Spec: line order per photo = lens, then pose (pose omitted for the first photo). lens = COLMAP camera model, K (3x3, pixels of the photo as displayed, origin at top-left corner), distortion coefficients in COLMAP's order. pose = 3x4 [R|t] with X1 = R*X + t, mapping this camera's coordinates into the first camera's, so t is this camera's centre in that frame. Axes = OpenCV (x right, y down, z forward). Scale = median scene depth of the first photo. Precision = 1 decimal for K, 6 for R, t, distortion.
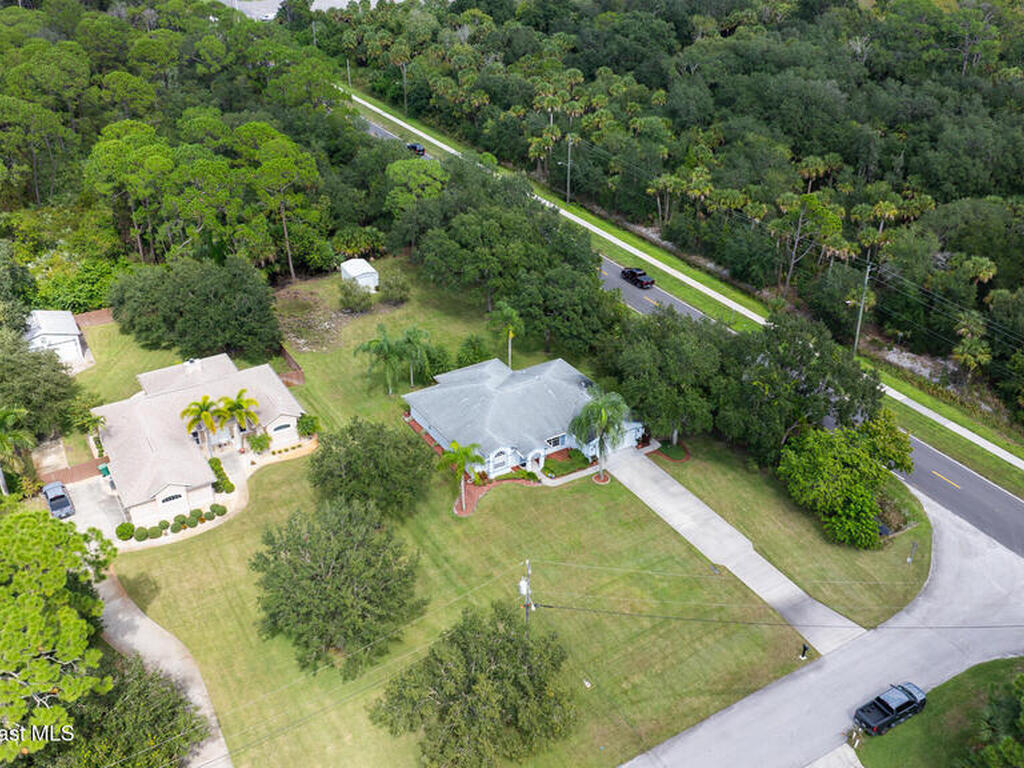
lens RADIAL K [[973.0, 0, 515.5], [0, 973.0, 360.9], [0, 0, 1]] dist [-0.006325, -0.033465]
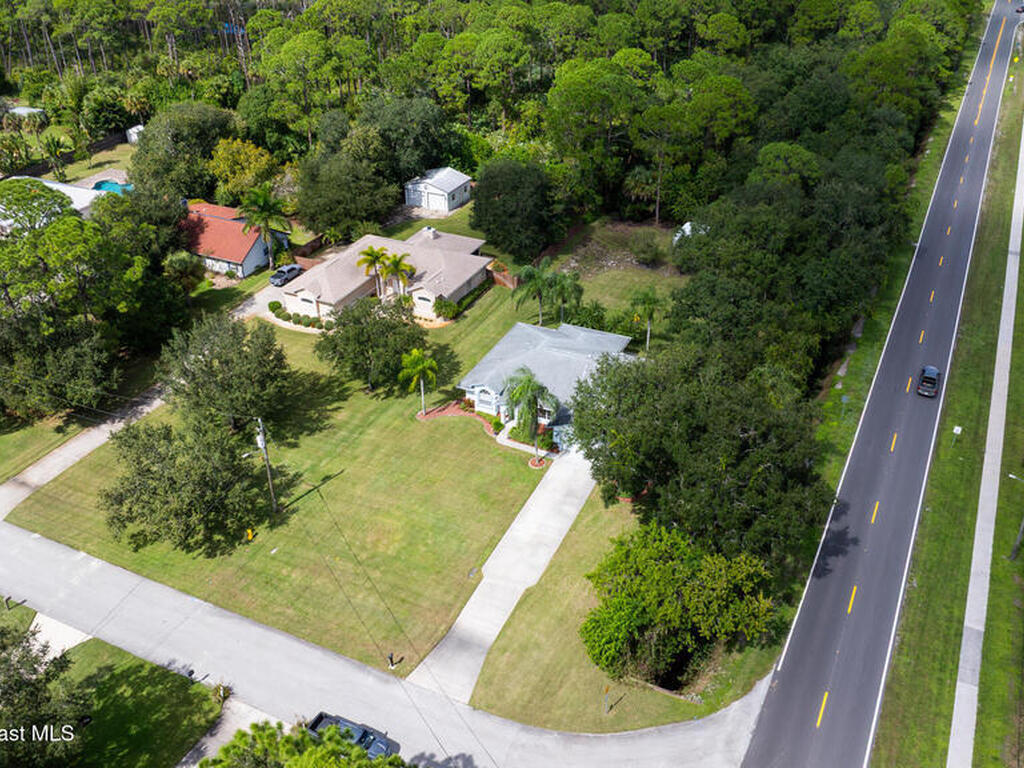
lens RADIAL K [[973.0, 0, 515.5], [0, 973.0, 360.9], [0, 0, 1]] dist [-0.006325, -0.033465]
pose [[0.548737, 0.419571, -0.723082, 0.740504], [-0.397027, 0.891963, 0.216266, -0.171990], [0.735702, 0.168410, 0.656034, 0.332427]]
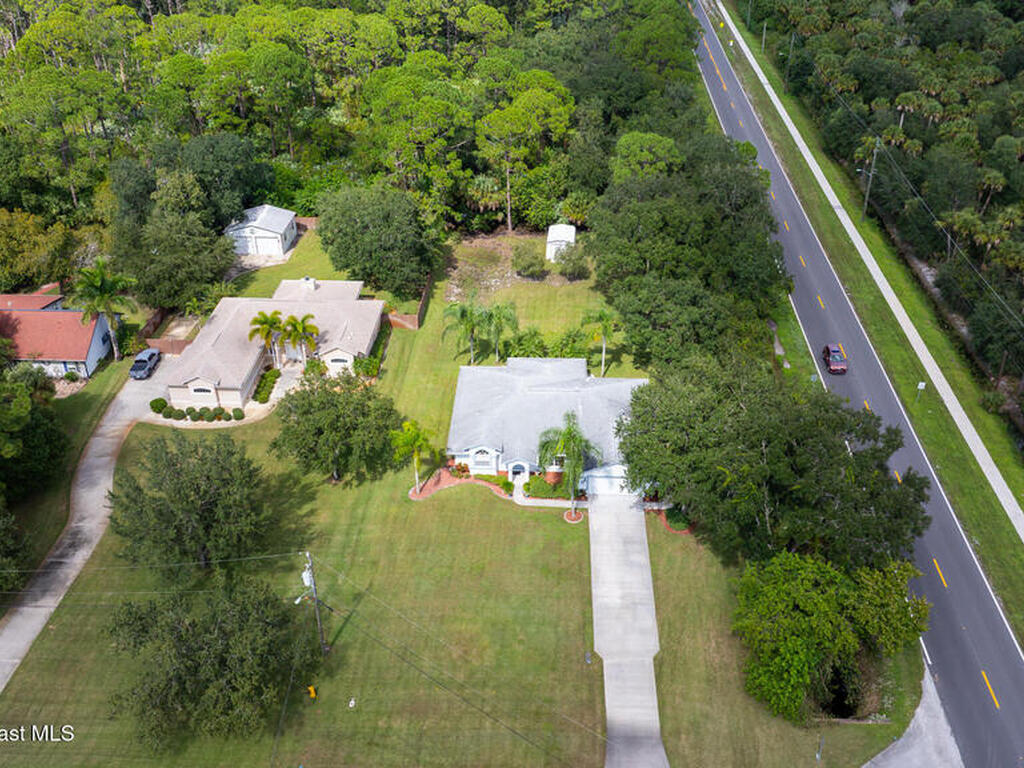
lens RADIAL K [[990.2, 0, 515.6], [0, 990.2, 359.6], [0, 0, 1]] dist [-0.008868, -0.033740]
pose [[0.829604, 0.281686, -0.482089, 0.442625], [-0.263237, 0.958755, 0.107212, -0.099538], [0.492406, 0.037960, 0.869538, 0.184712]]
